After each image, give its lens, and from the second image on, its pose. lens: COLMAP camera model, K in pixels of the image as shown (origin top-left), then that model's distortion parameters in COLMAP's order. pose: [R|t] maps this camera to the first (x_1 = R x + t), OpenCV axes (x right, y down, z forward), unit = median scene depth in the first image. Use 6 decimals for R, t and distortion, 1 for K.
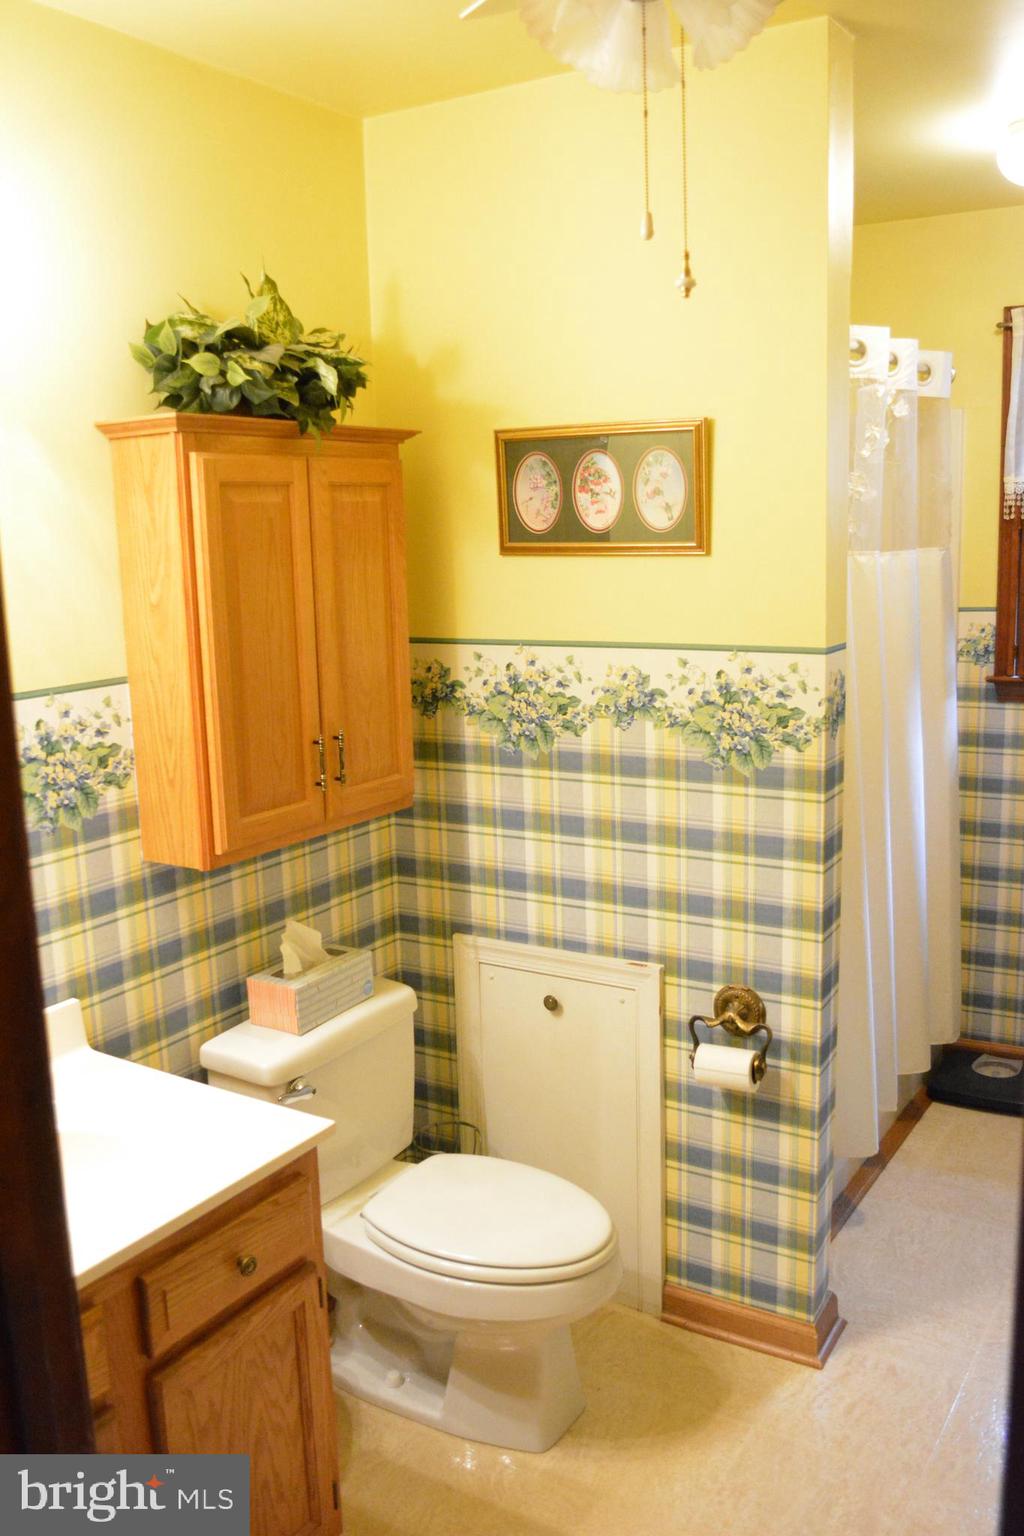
lens RADIAL K [[1342.5, 0, 517.2], [0, 1342.5, 769.4], [0, 0, 1]] dist [-0.063780, -0.001851]
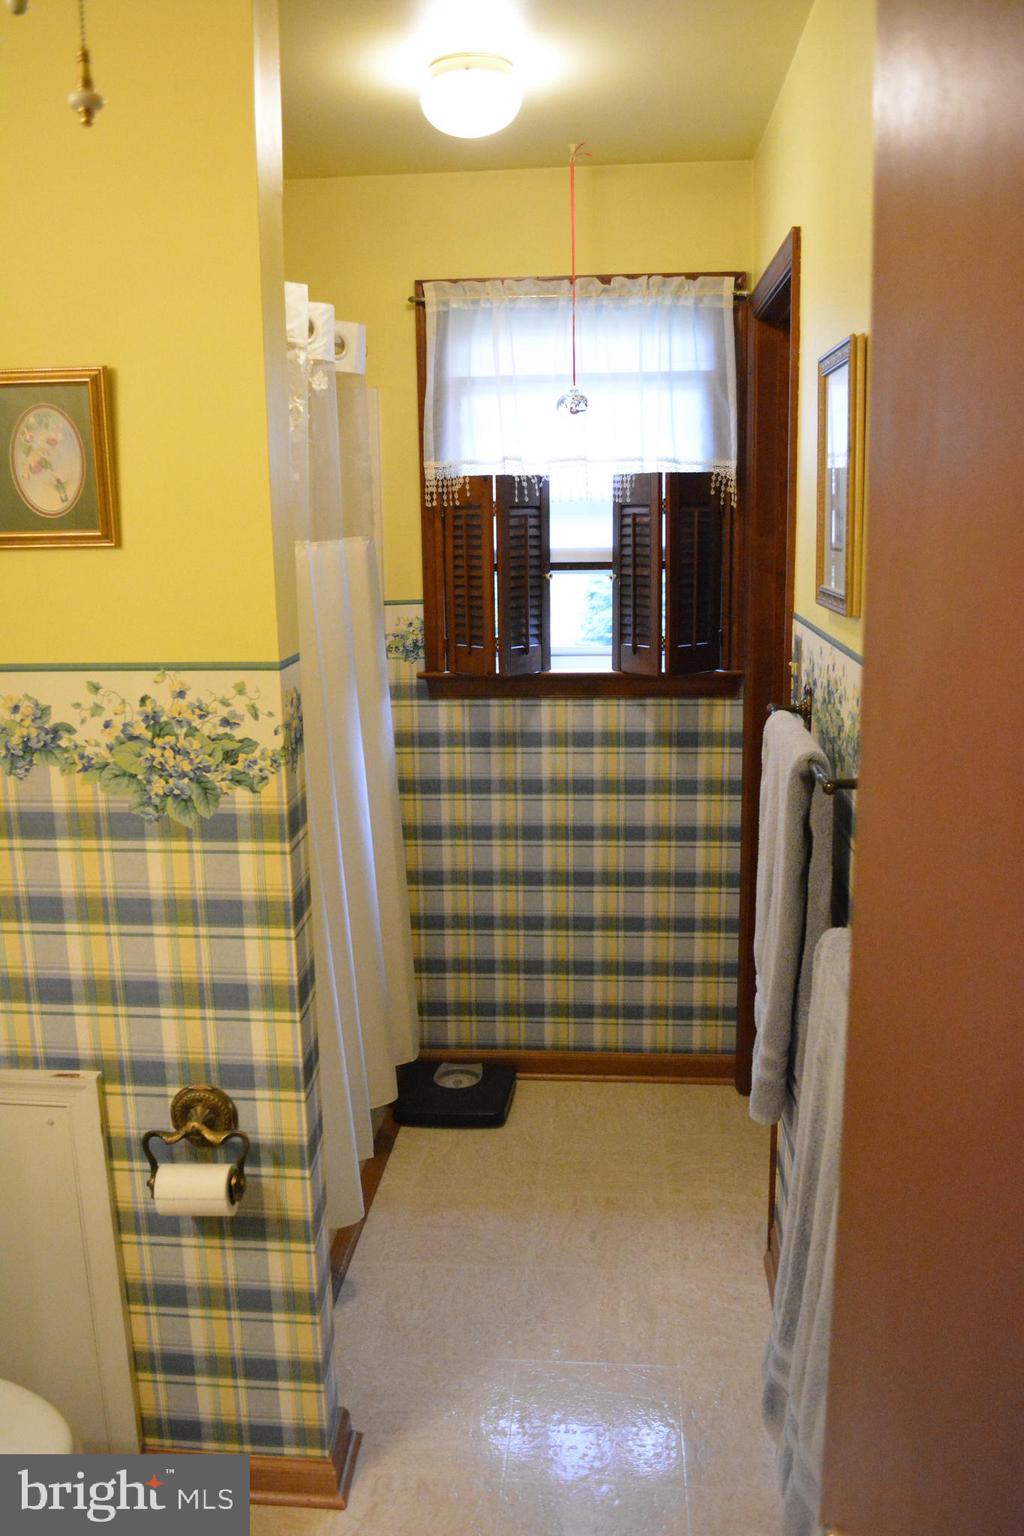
lens RADIAL K [[1206.1, 0, 494.0], [0, 1206.1, 761.8], [0, 0, 1]] dist [-0.088435, 0.018115]
pose [[0.893146, -0.079080, 0.442761, 0.021692], [0.071255, 0.996868, 0.034311, -0.043725], [-0.444087, 0.000905, 0.895983, 0.280730]]
